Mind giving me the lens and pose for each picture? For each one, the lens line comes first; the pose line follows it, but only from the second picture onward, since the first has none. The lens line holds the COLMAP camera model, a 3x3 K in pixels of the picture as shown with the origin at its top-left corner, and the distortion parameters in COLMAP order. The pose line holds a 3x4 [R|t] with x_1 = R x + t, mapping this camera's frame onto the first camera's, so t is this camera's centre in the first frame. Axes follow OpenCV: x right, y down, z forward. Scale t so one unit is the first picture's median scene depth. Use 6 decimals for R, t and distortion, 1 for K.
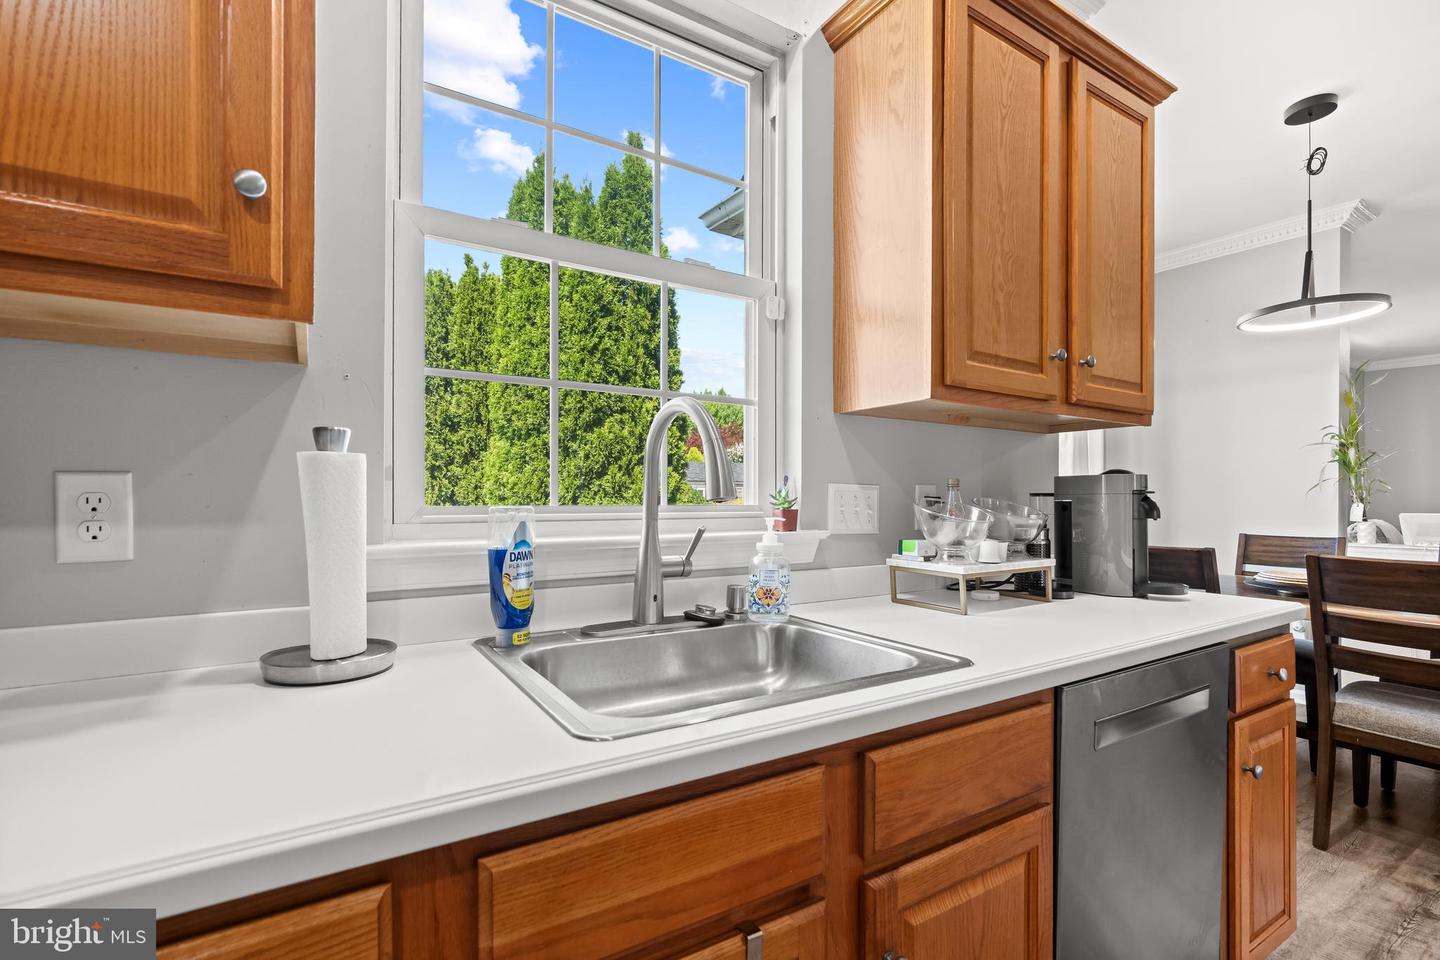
lens RADIAL K [[647.6, 0, 716.6], [0, 647.6, 496.7], [0, 0, 1]] dist [-0.009211, 0.003287]
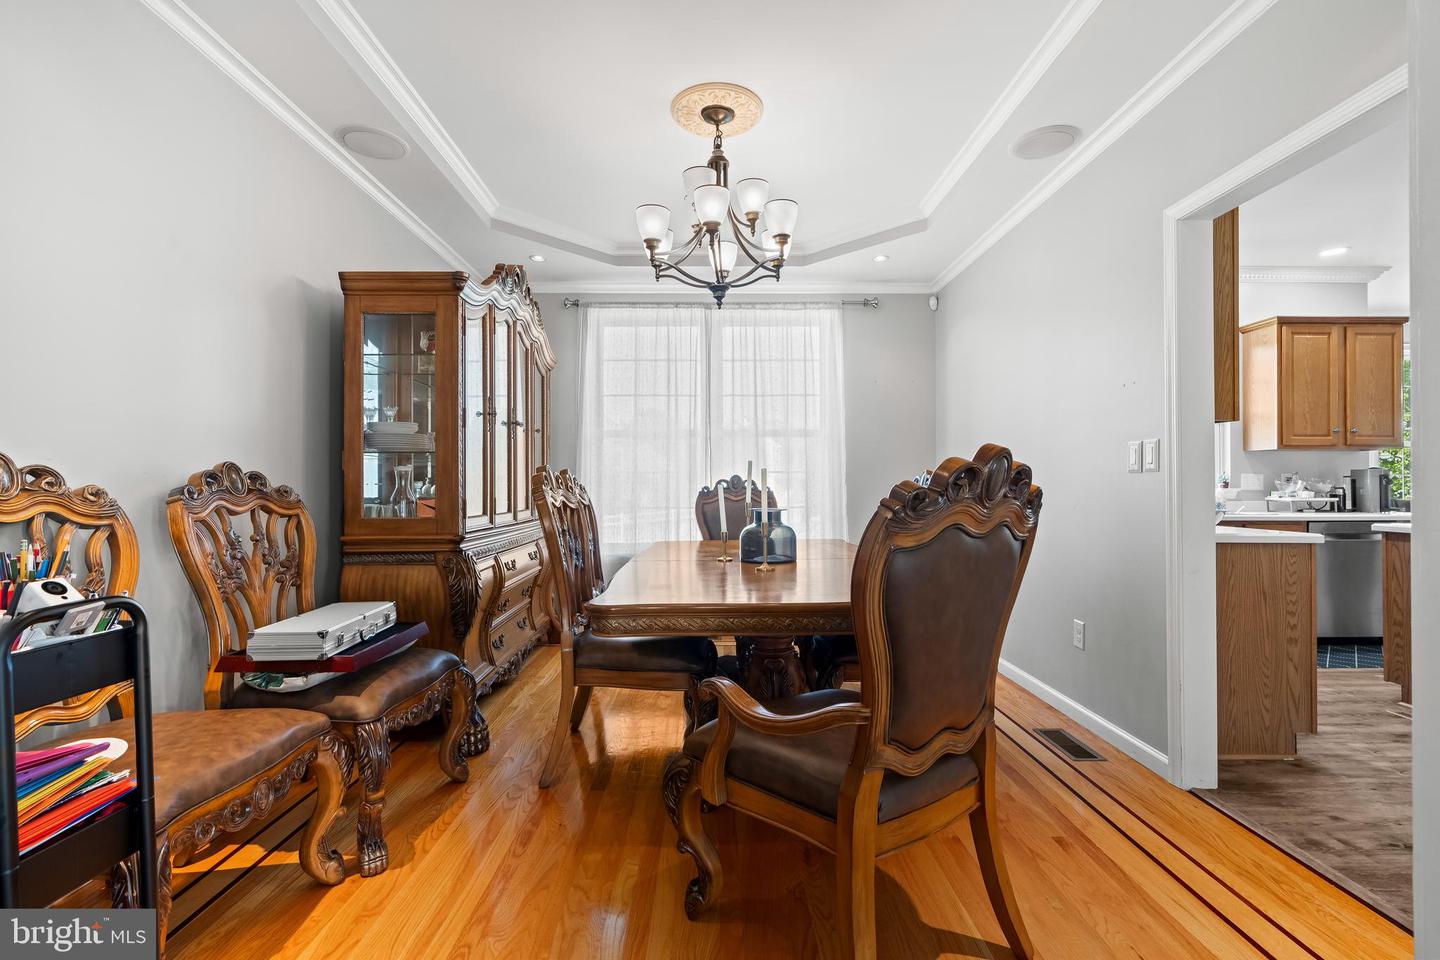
lens RADIAL K [[647.6, 0, 712.3], [0, 647.6, 478.9], [0, 0, 1]] dist [-0.009211, 0.003287]
pose [[0.850419, -0.009906, -0.526012, -0.351626], [0.007485, 0.999949, -0.006729, 0.006526], [0.526052, 0.001786, 0.850450, -2.902015]]
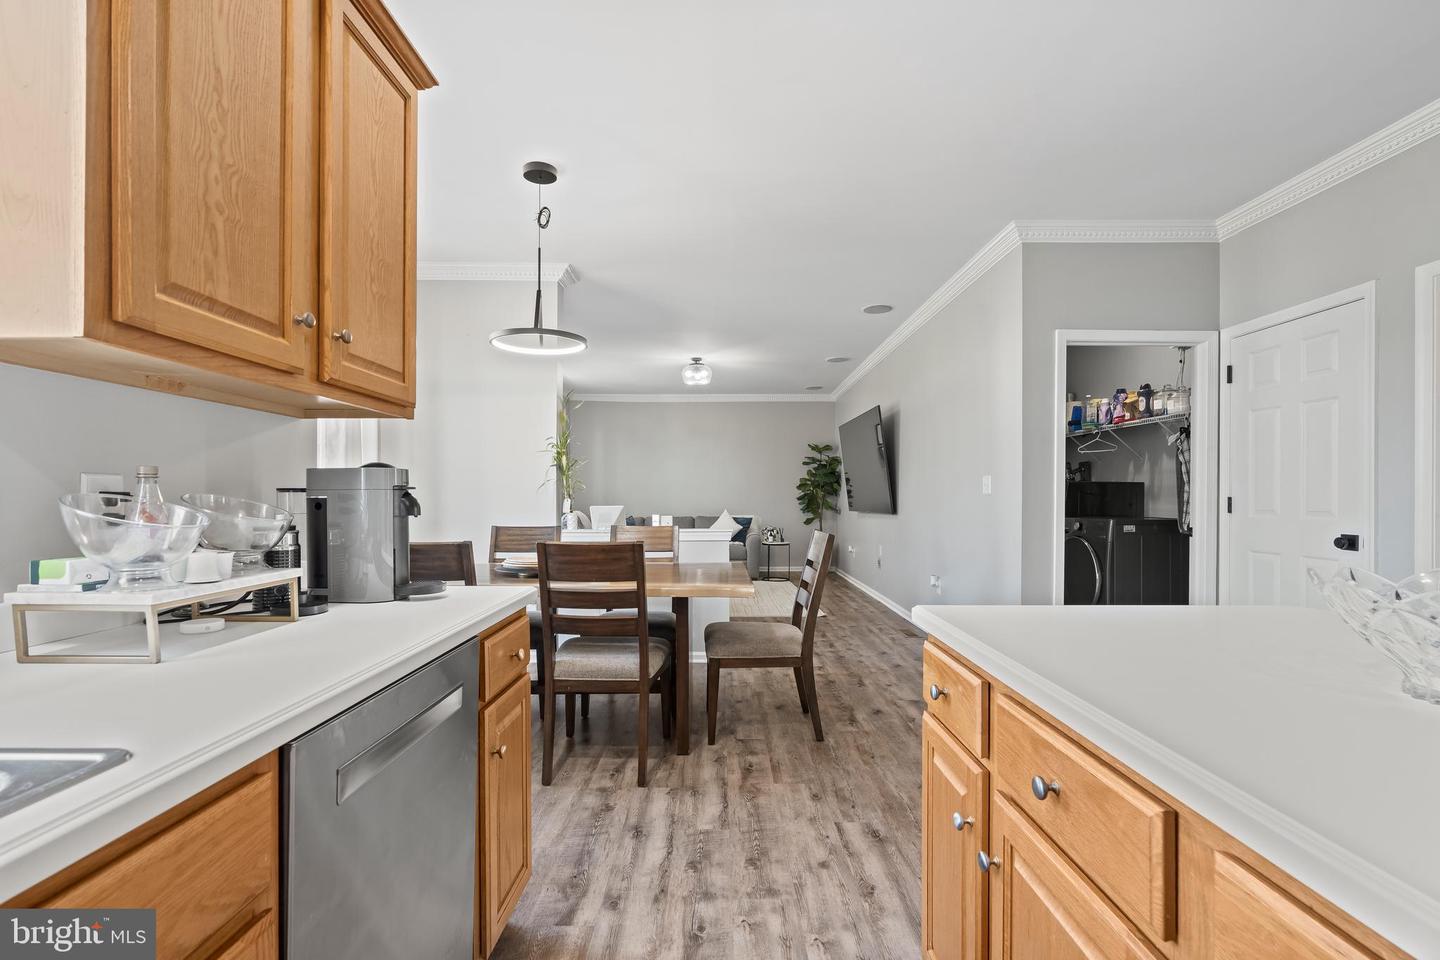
lens RADIAL K [[647.6, 0, 716.3], [0, 647.6, 499.9], [0, 0, 1]] dist [-0.009211, 0.003287]
pose [[0.529873, -0.006270, 0.848054, 0.101724], [-0.002135, 0.999960, 0.008727, 0.001379], [-0.848074, -0.006435, 0.529839, 0.112834]]
